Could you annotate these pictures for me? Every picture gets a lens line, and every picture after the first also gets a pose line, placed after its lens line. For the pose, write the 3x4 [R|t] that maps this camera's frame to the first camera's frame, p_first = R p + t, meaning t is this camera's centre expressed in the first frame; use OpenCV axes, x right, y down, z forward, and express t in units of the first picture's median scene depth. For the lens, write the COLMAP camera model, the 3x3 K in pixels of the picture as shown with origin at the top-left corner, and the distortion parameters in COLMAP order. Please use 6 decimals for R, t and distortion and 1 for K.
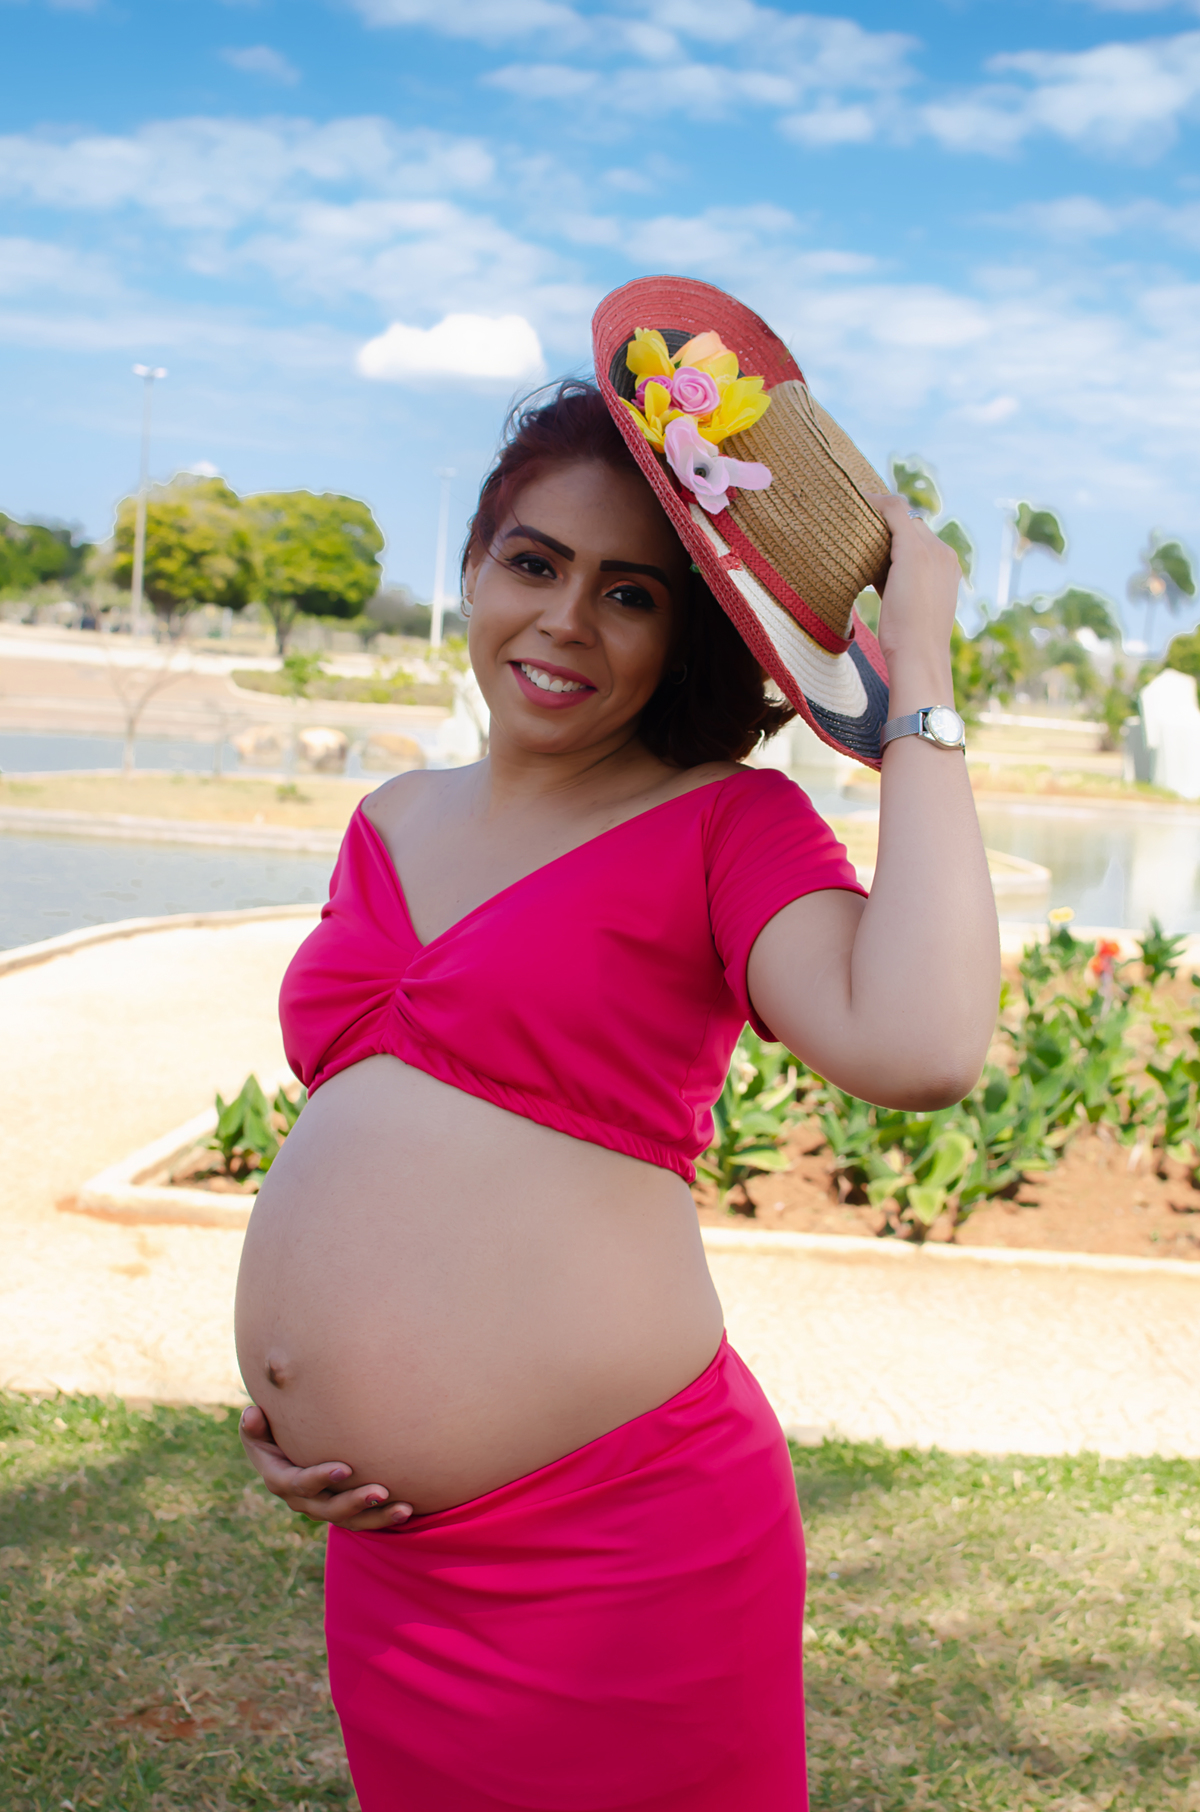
lens RADIAL K [[2702.2, 0, 599.4], [0, 2702.2, 872.2], [0, 0, 1]] dist [-0.198067, 0.156612]
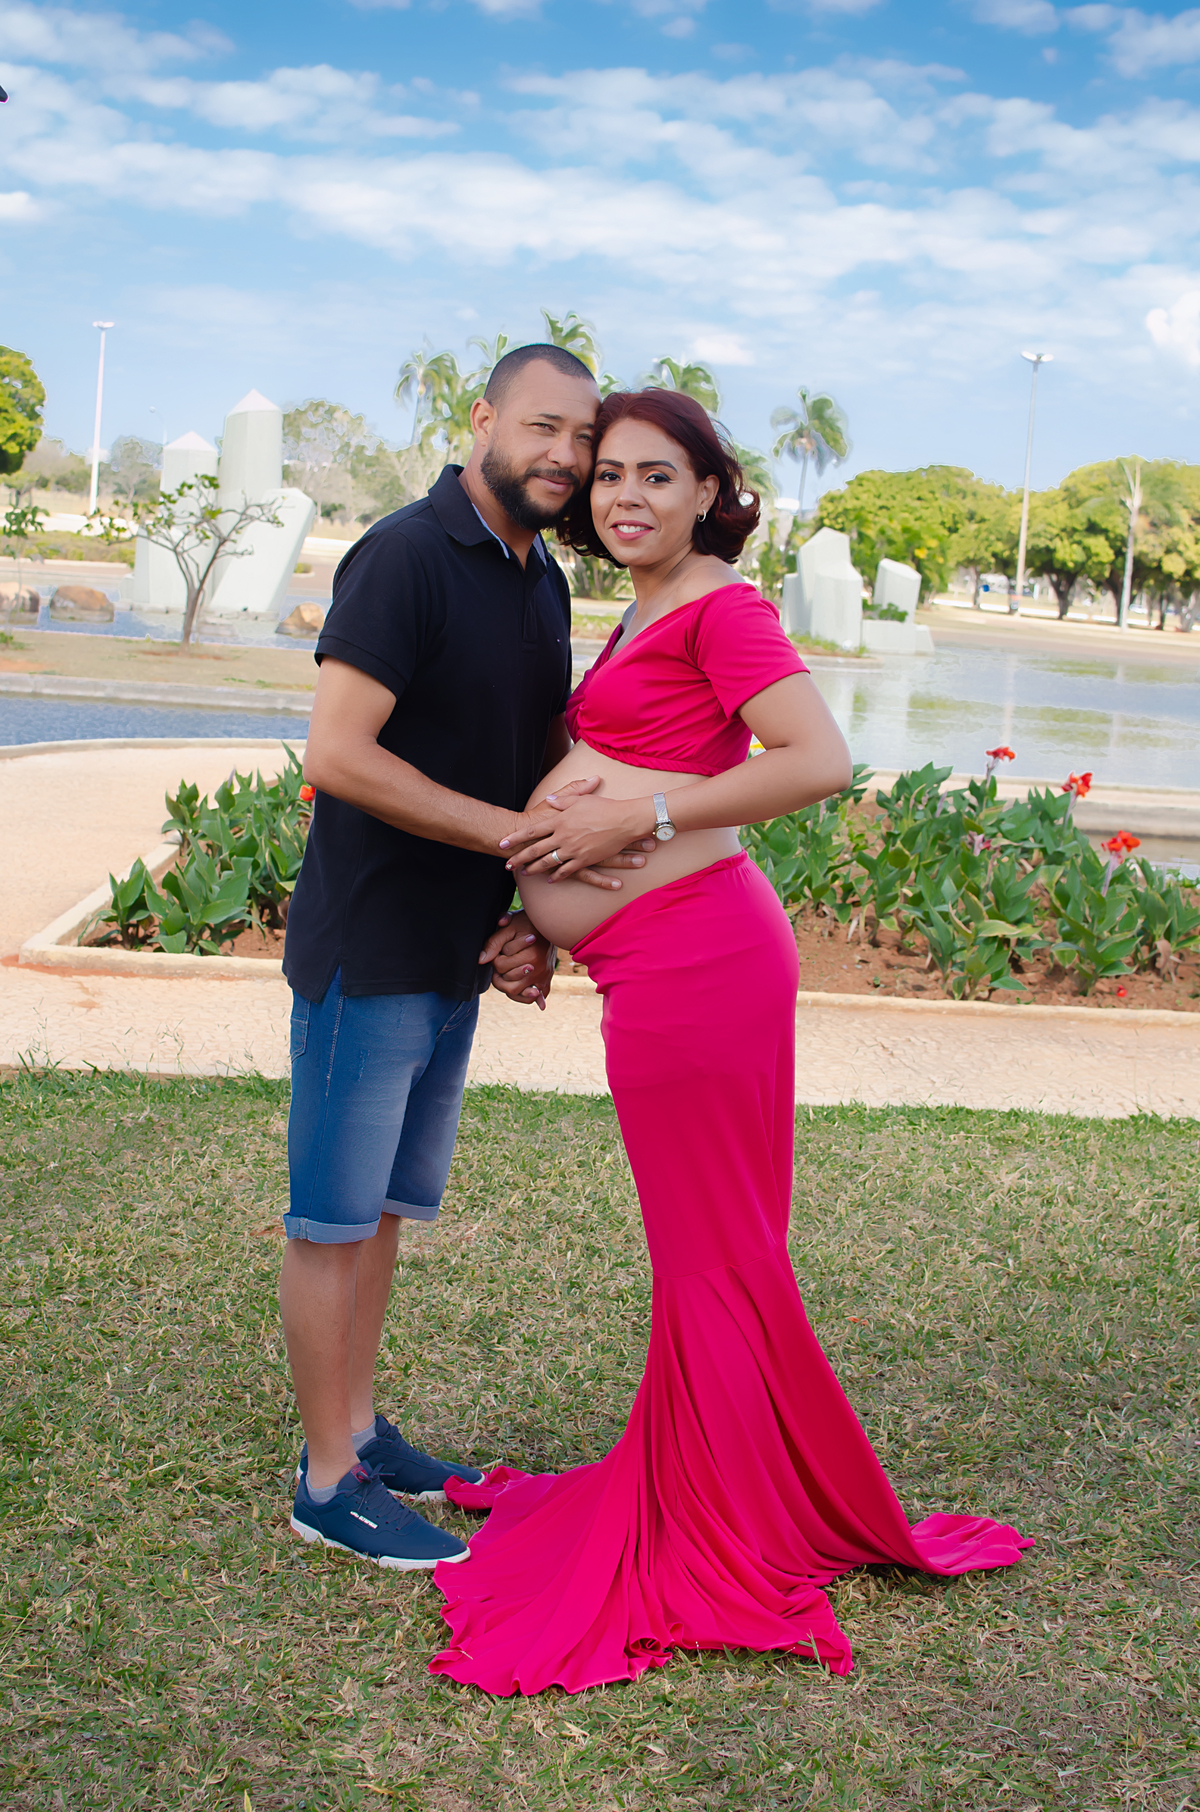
lens RADIAL K [[2702.2, 0, 599.4], [0, 2702.2, 872.2], [0, 0, 1]] dist [-0.198067, 0.156612]
pose [[0.991626, -0.007030, 0.128948, -0.083432], [0.000109, 0.998562, 0.053602, 0.016891], [-0.129139, -0.053139, 0.990202, -0.232183]]
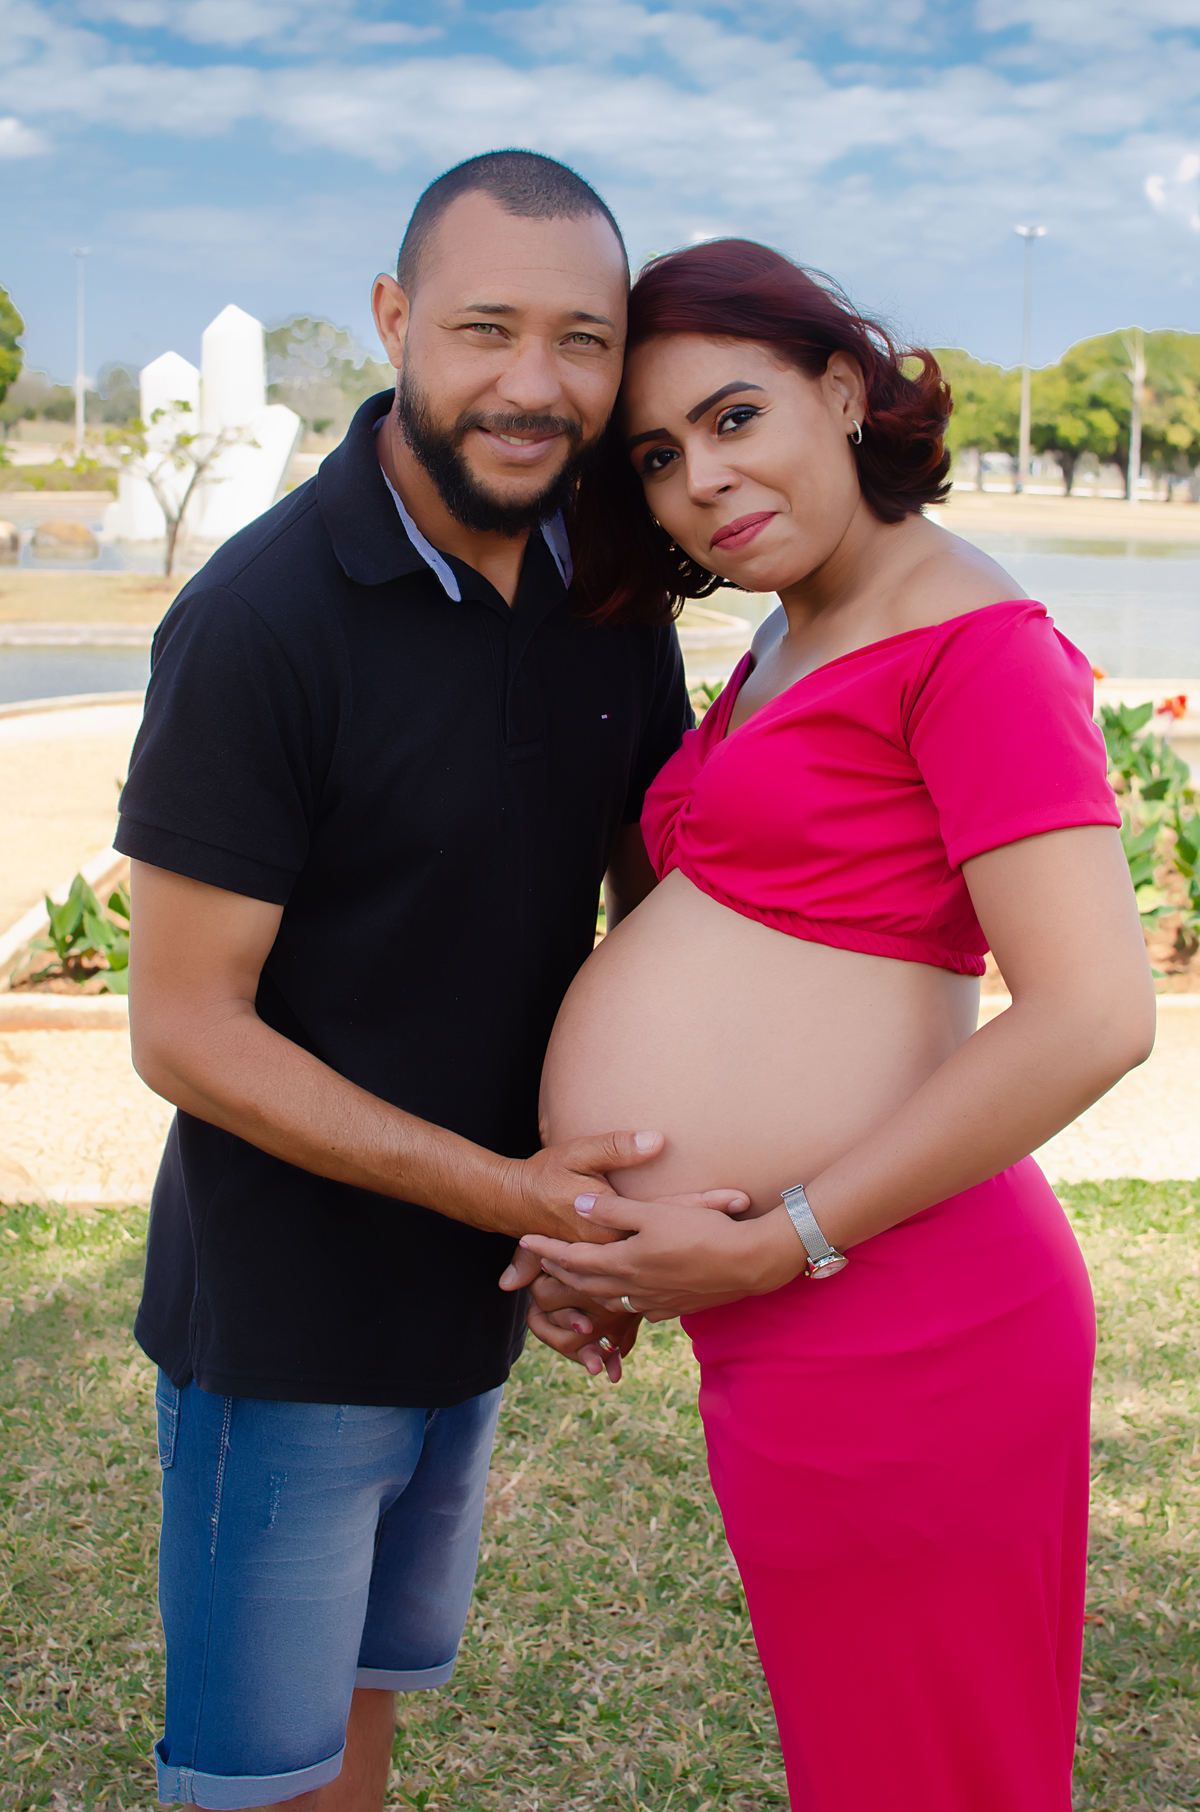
lens RADIAL K [[2702.2, 0, 599.4], [0, 2702.2, 872.2], [0, 0, 1]] dist [-0.198067, 0.156612]
pose [[0.990383, -0.064952, 0.122160, -0.062301], [0.054143, 0.994486, 0.089809, -0.004601], [-0.127319, -0.082331, 0.988439, -0.008358]]
